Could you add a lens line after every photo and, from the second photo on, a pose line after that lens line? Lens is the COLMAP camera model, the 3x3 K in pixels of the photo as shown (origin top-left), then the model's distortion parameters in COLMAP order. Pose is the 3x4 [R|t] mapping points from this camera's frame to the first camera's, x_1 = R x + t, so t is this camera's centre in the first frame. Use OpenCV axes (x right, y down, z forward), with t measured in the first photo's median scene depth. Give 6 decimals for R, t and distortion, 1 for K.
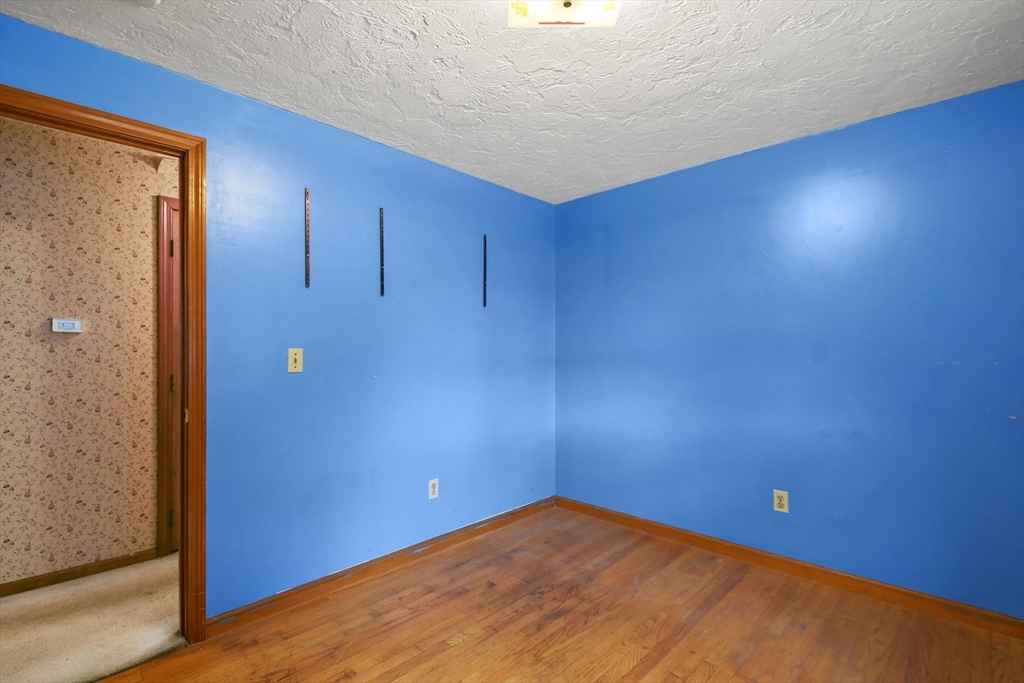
lens RADIAL K [[471.6, 0, 495.6], [0, 471.6, 346.4], [0, 0, 1]] dist [0.000189, -0.000902]
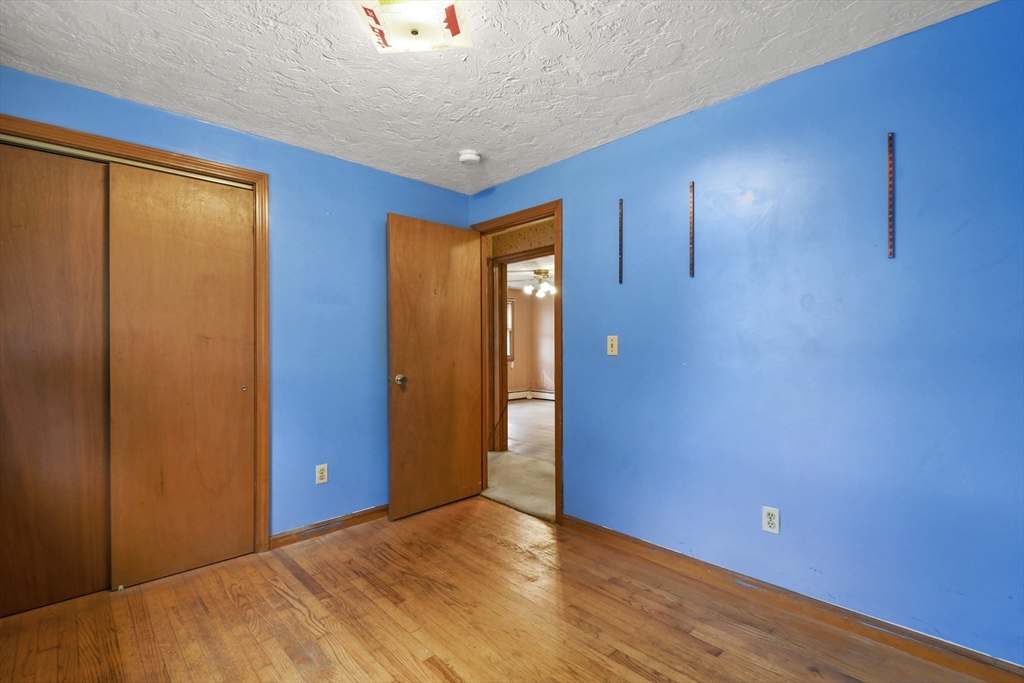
lens RADIAL K [[461.8, 0, 509.9], [0, 461.8, 346.3], [0, 0, 1]] dist [0.017044, -0.012607]
pose [[-0.015031, 0.013210, -0.999800, 0.739623], [0.009234, 0.999872, 0.013072, 0.013143], [0.999844, -0.009036, -0.015151, 0.716523]]
